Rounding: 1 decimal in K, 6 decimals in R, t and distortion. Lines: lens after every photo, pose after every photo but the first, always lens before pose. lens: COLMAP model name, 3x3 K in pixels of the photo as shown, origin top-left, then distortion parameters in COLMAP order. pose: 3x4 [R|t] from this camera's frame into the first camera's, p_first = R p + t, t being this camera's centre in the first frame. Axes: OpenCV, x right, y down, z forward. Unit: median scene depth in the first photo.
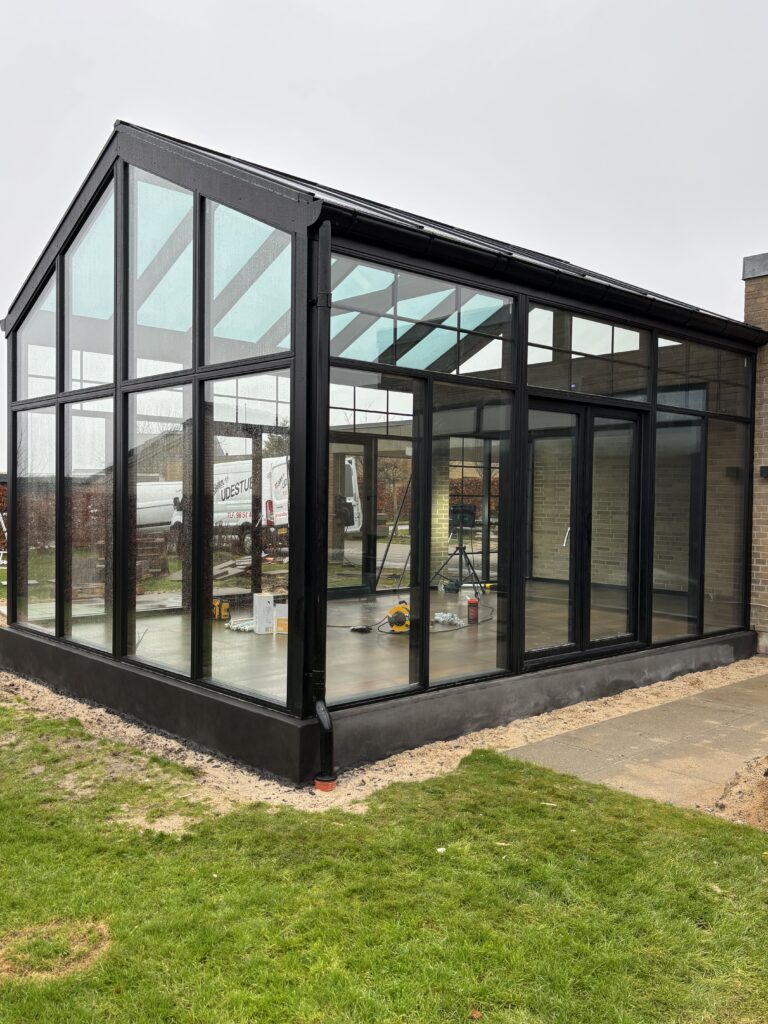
lens RADIAL K [[885.8, 0, 380.2], [0, 885.8, 526.0], [0, 0, 1]] dist [0.129490, -0.301730]
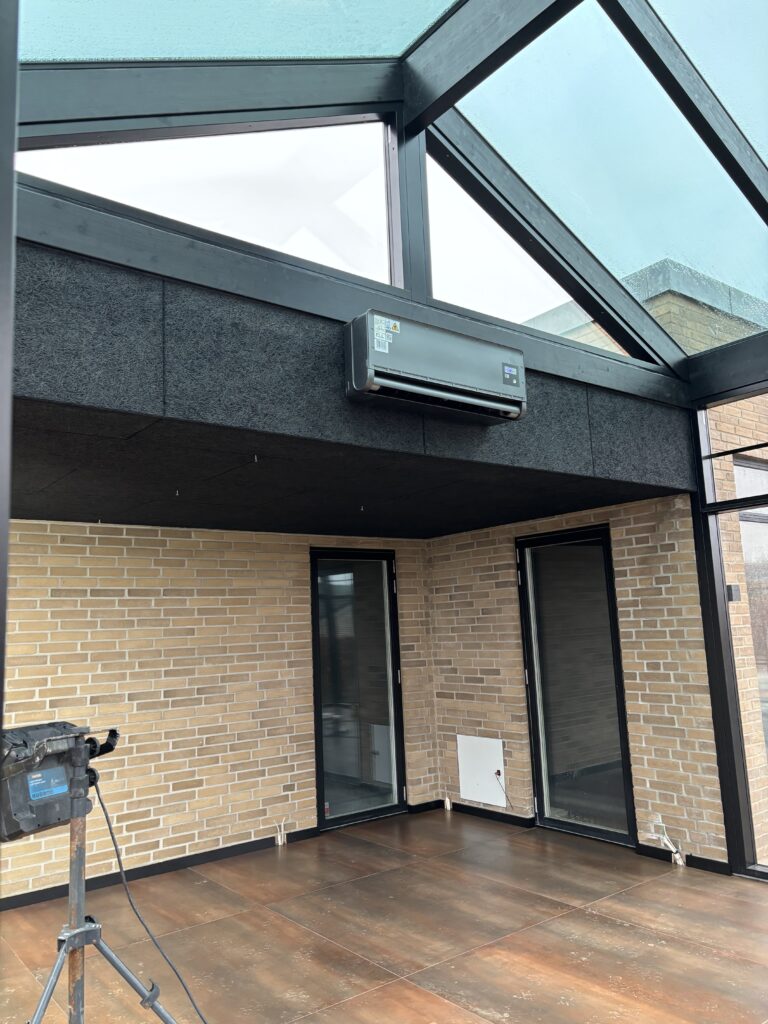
lens RADIAL K [[767.9, 0, 384.0], [0, 767.9, 512.0], [0, 0, 1]] dist [0.064717, -0.055260]
pose [[0.075149, 0.136162, 0.987832, -0.171581], [0.073810, 0.987156, -0.141684, -0.071991], [-0.994437, 0.083559, 0.064133, 1.474189]]
